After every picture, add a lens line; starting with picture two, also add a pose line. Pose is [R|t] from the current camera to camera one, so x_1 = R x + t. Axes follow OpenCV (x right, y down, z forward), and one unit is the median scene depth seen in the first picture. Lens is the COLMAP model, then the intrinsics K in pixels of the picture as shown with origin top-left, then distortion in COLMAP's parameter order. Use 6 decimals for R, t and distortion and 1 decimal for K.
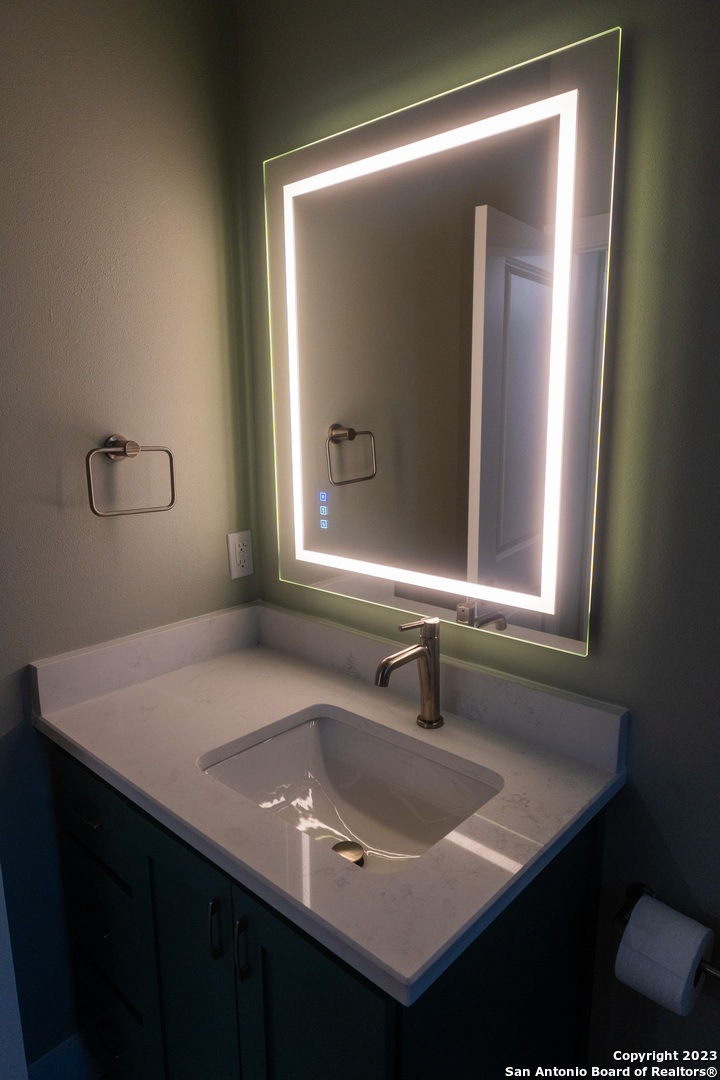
lens RADIAL K [[676.6, 0, 361.5], [0, 676.6, 537.6], [0, 0, 1]] dist [-0.004034, 0.001868]
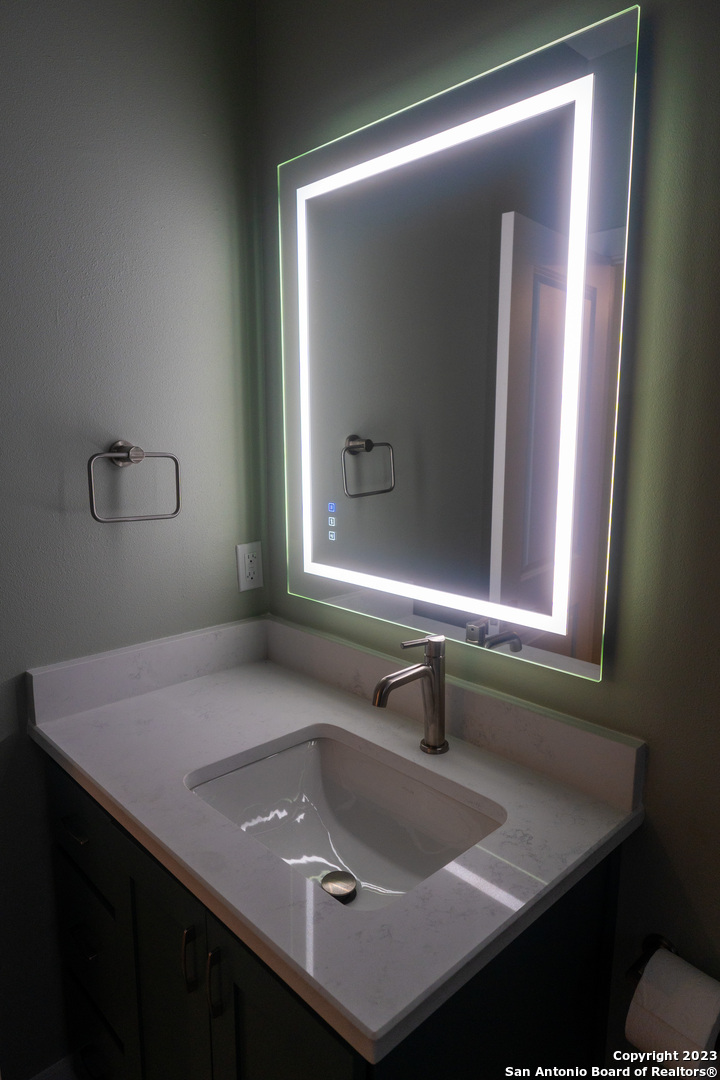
lens RADIAL K [[676.9, 0, 360.0], [0, 676.9, 540.0], [0, 0, 1]] dist [-0.002525, -0.001787]
pose [[0.997771, 0.019957, -0.063674, 0.052301], [-0.021637, 0.999433, -0.025816, 0.011459], [0.063123, 0.027137, 0.997637, 0.046278]]
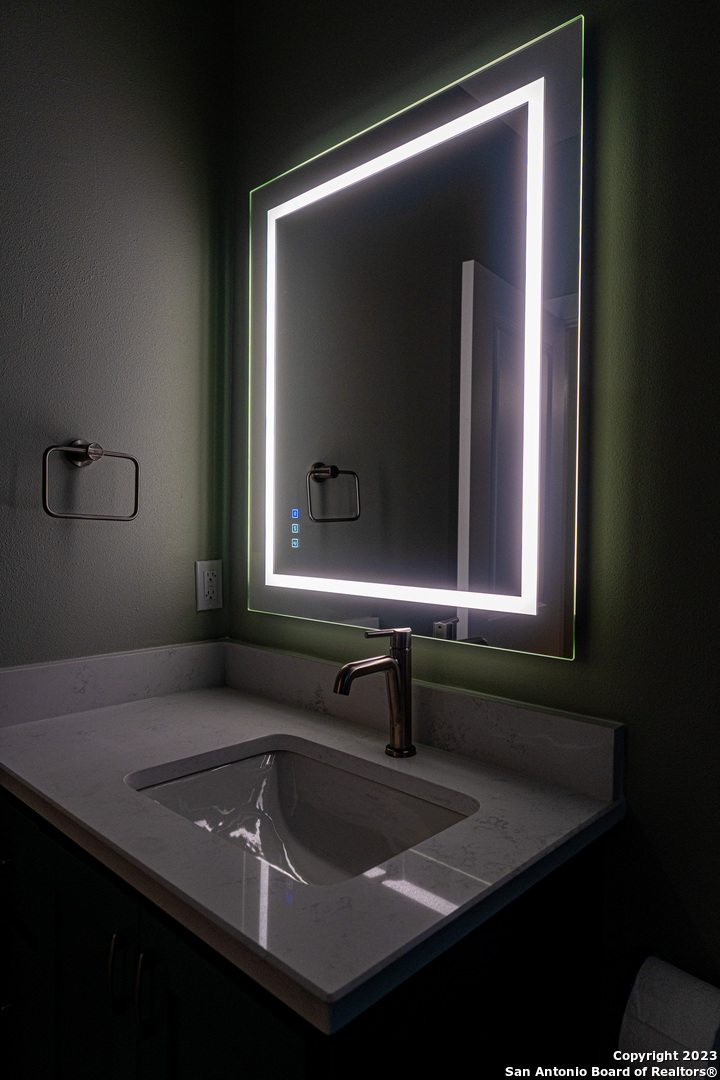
lens RADIAL K [[674.9, 0, 360.0], [0, 674.9, 540.0], [0, 0, 1]] dist [-0.002456, -0.000008]
pose [[0.999591, 0.022702, -0.017373, 0.057870], [-0.025397, 0.984220, -0.175115, 0.156819], [0.013123, 0.175485, 0.984395, 0.091095]]
